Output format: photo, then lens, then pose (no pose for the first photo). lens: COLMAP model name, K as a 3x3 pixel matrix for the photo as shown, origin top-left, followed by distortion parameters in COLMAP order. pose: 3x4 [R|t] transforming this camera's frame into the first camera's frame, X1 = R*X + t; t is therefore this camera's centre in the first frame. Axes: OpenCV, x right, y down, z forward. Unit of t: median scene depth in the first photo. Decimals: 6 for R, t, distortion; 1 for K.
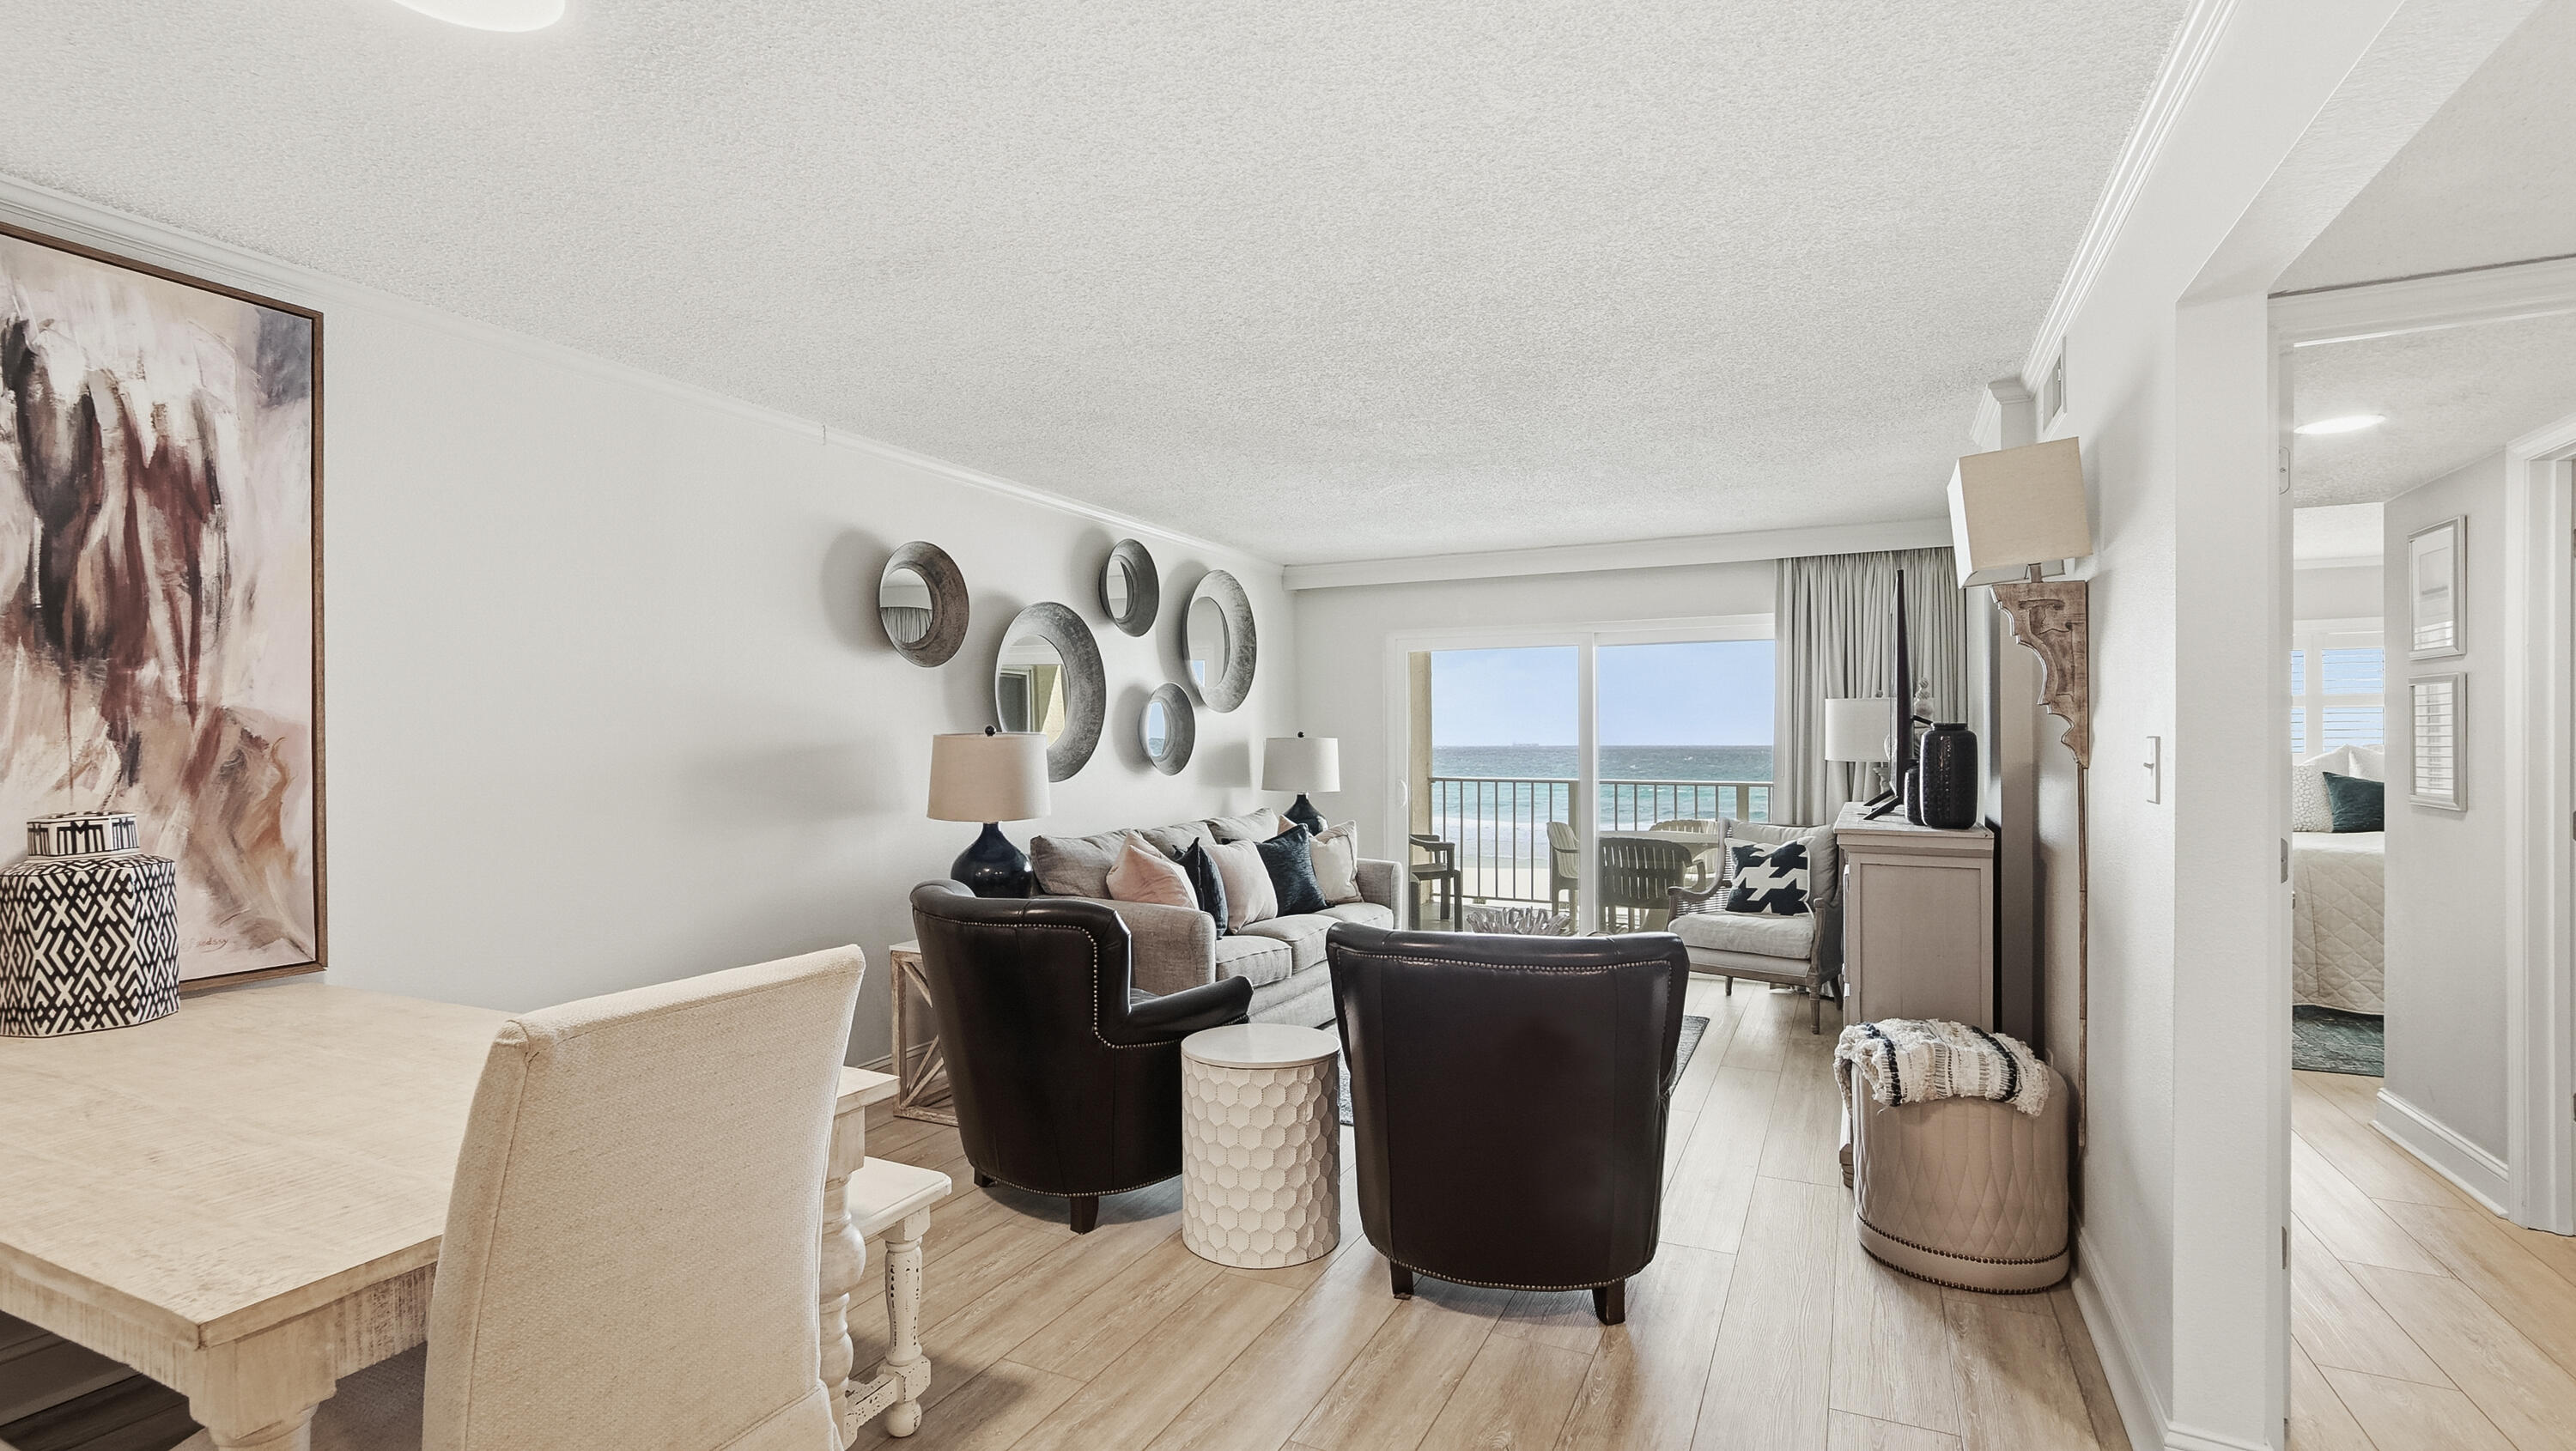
lens RADIAL K [[1174.2, 0, 1279.9], [0, 1174.2, 745.1], [0, 0, 1]] dist [0.000770, 0.000158]
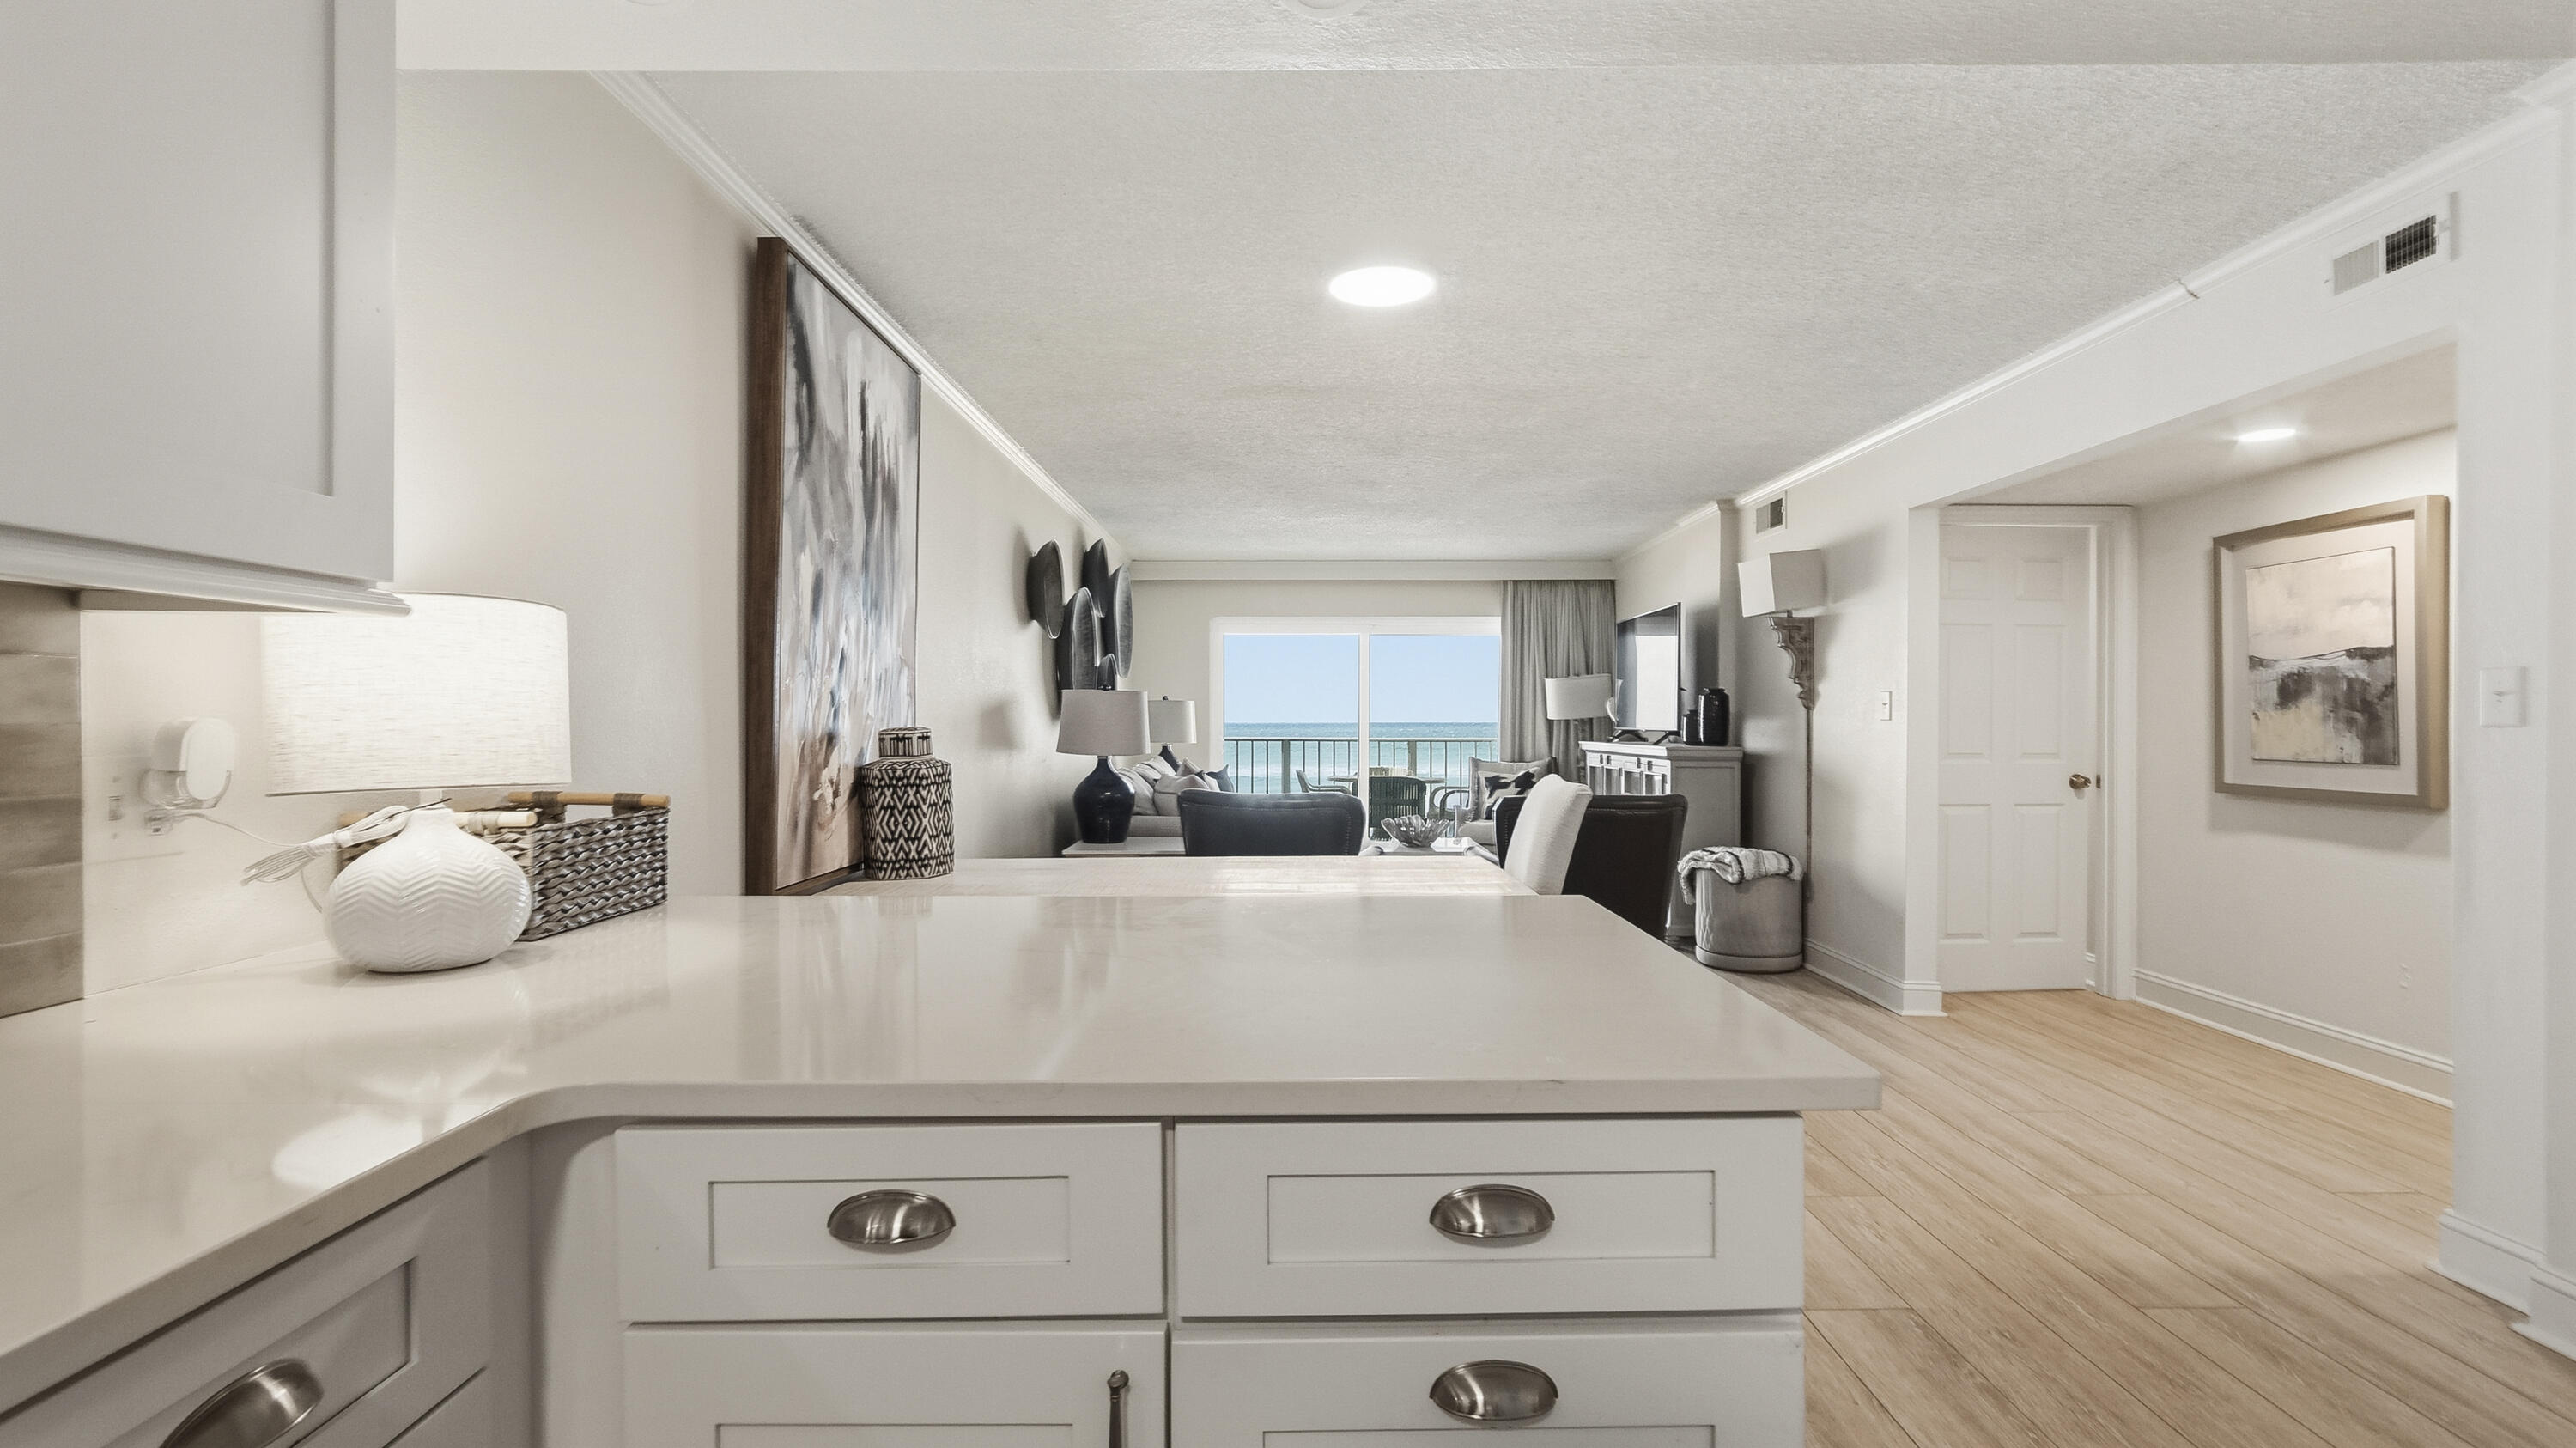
lens RADIAL K [[1180.2, 0, 1288.0], [0, 1180.2, 724.0], [0, 0, 1]] dist [-0.000036, 0.000031]
pose [[0.889916, 0.000088, 0.456125, -1.035860], [-0.000126, 1.000000, 0.000054, 0.043333], [-0.456125, -0.000105, 0.889916, -0.397202]]
